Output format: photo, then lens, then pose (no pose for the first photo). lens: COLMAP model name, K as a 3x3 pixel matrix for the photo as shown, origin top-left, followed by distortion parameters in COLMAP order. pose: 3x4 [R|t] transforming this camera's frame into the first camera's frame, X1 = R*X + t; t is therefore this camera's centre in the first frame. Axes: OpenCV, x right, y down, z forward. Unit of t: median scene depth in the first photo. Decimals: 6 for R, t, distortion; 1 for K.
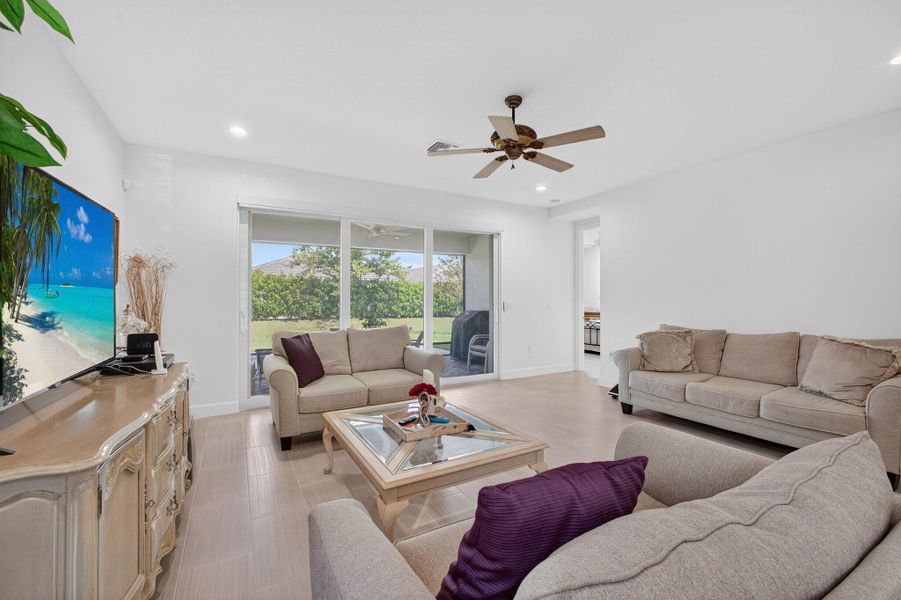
lens RADIAL K [[385.7, 0, 448.3], [0, 385.7, 299.0], [0, 0, 1]] dist [-0.017161, 0.006417]
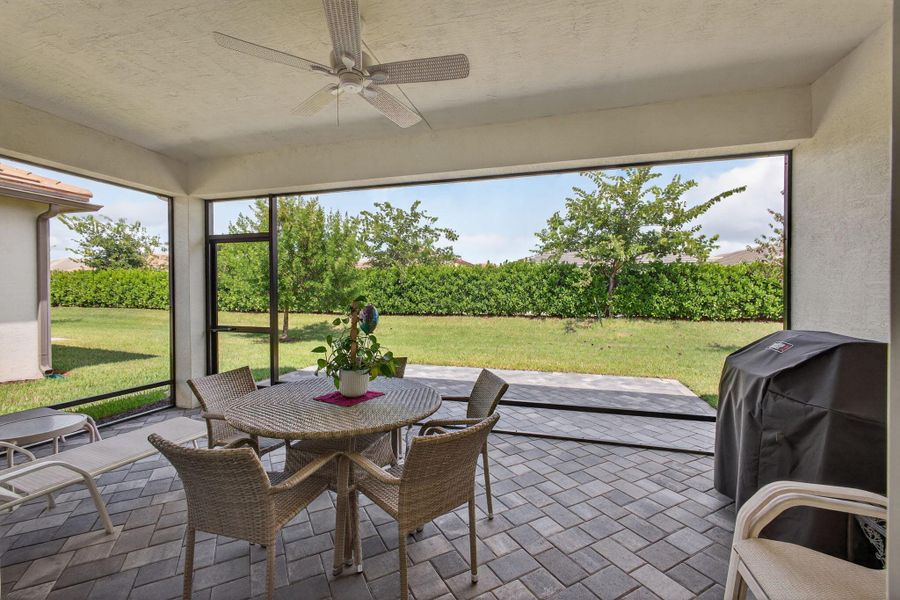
lens RADIAL K [[385.2, 0, 446.5], [0, 385.2, 295.6], [0, 0, 1]] dist [-0.017161, 0.006417]
pose [[0.703470, 0.006075, -0.710699, 0.033270], [0.002115, 0.999941, 0.010641, 0.000136], [0.710722, -0.008989, 0.703416, 0.288848]]
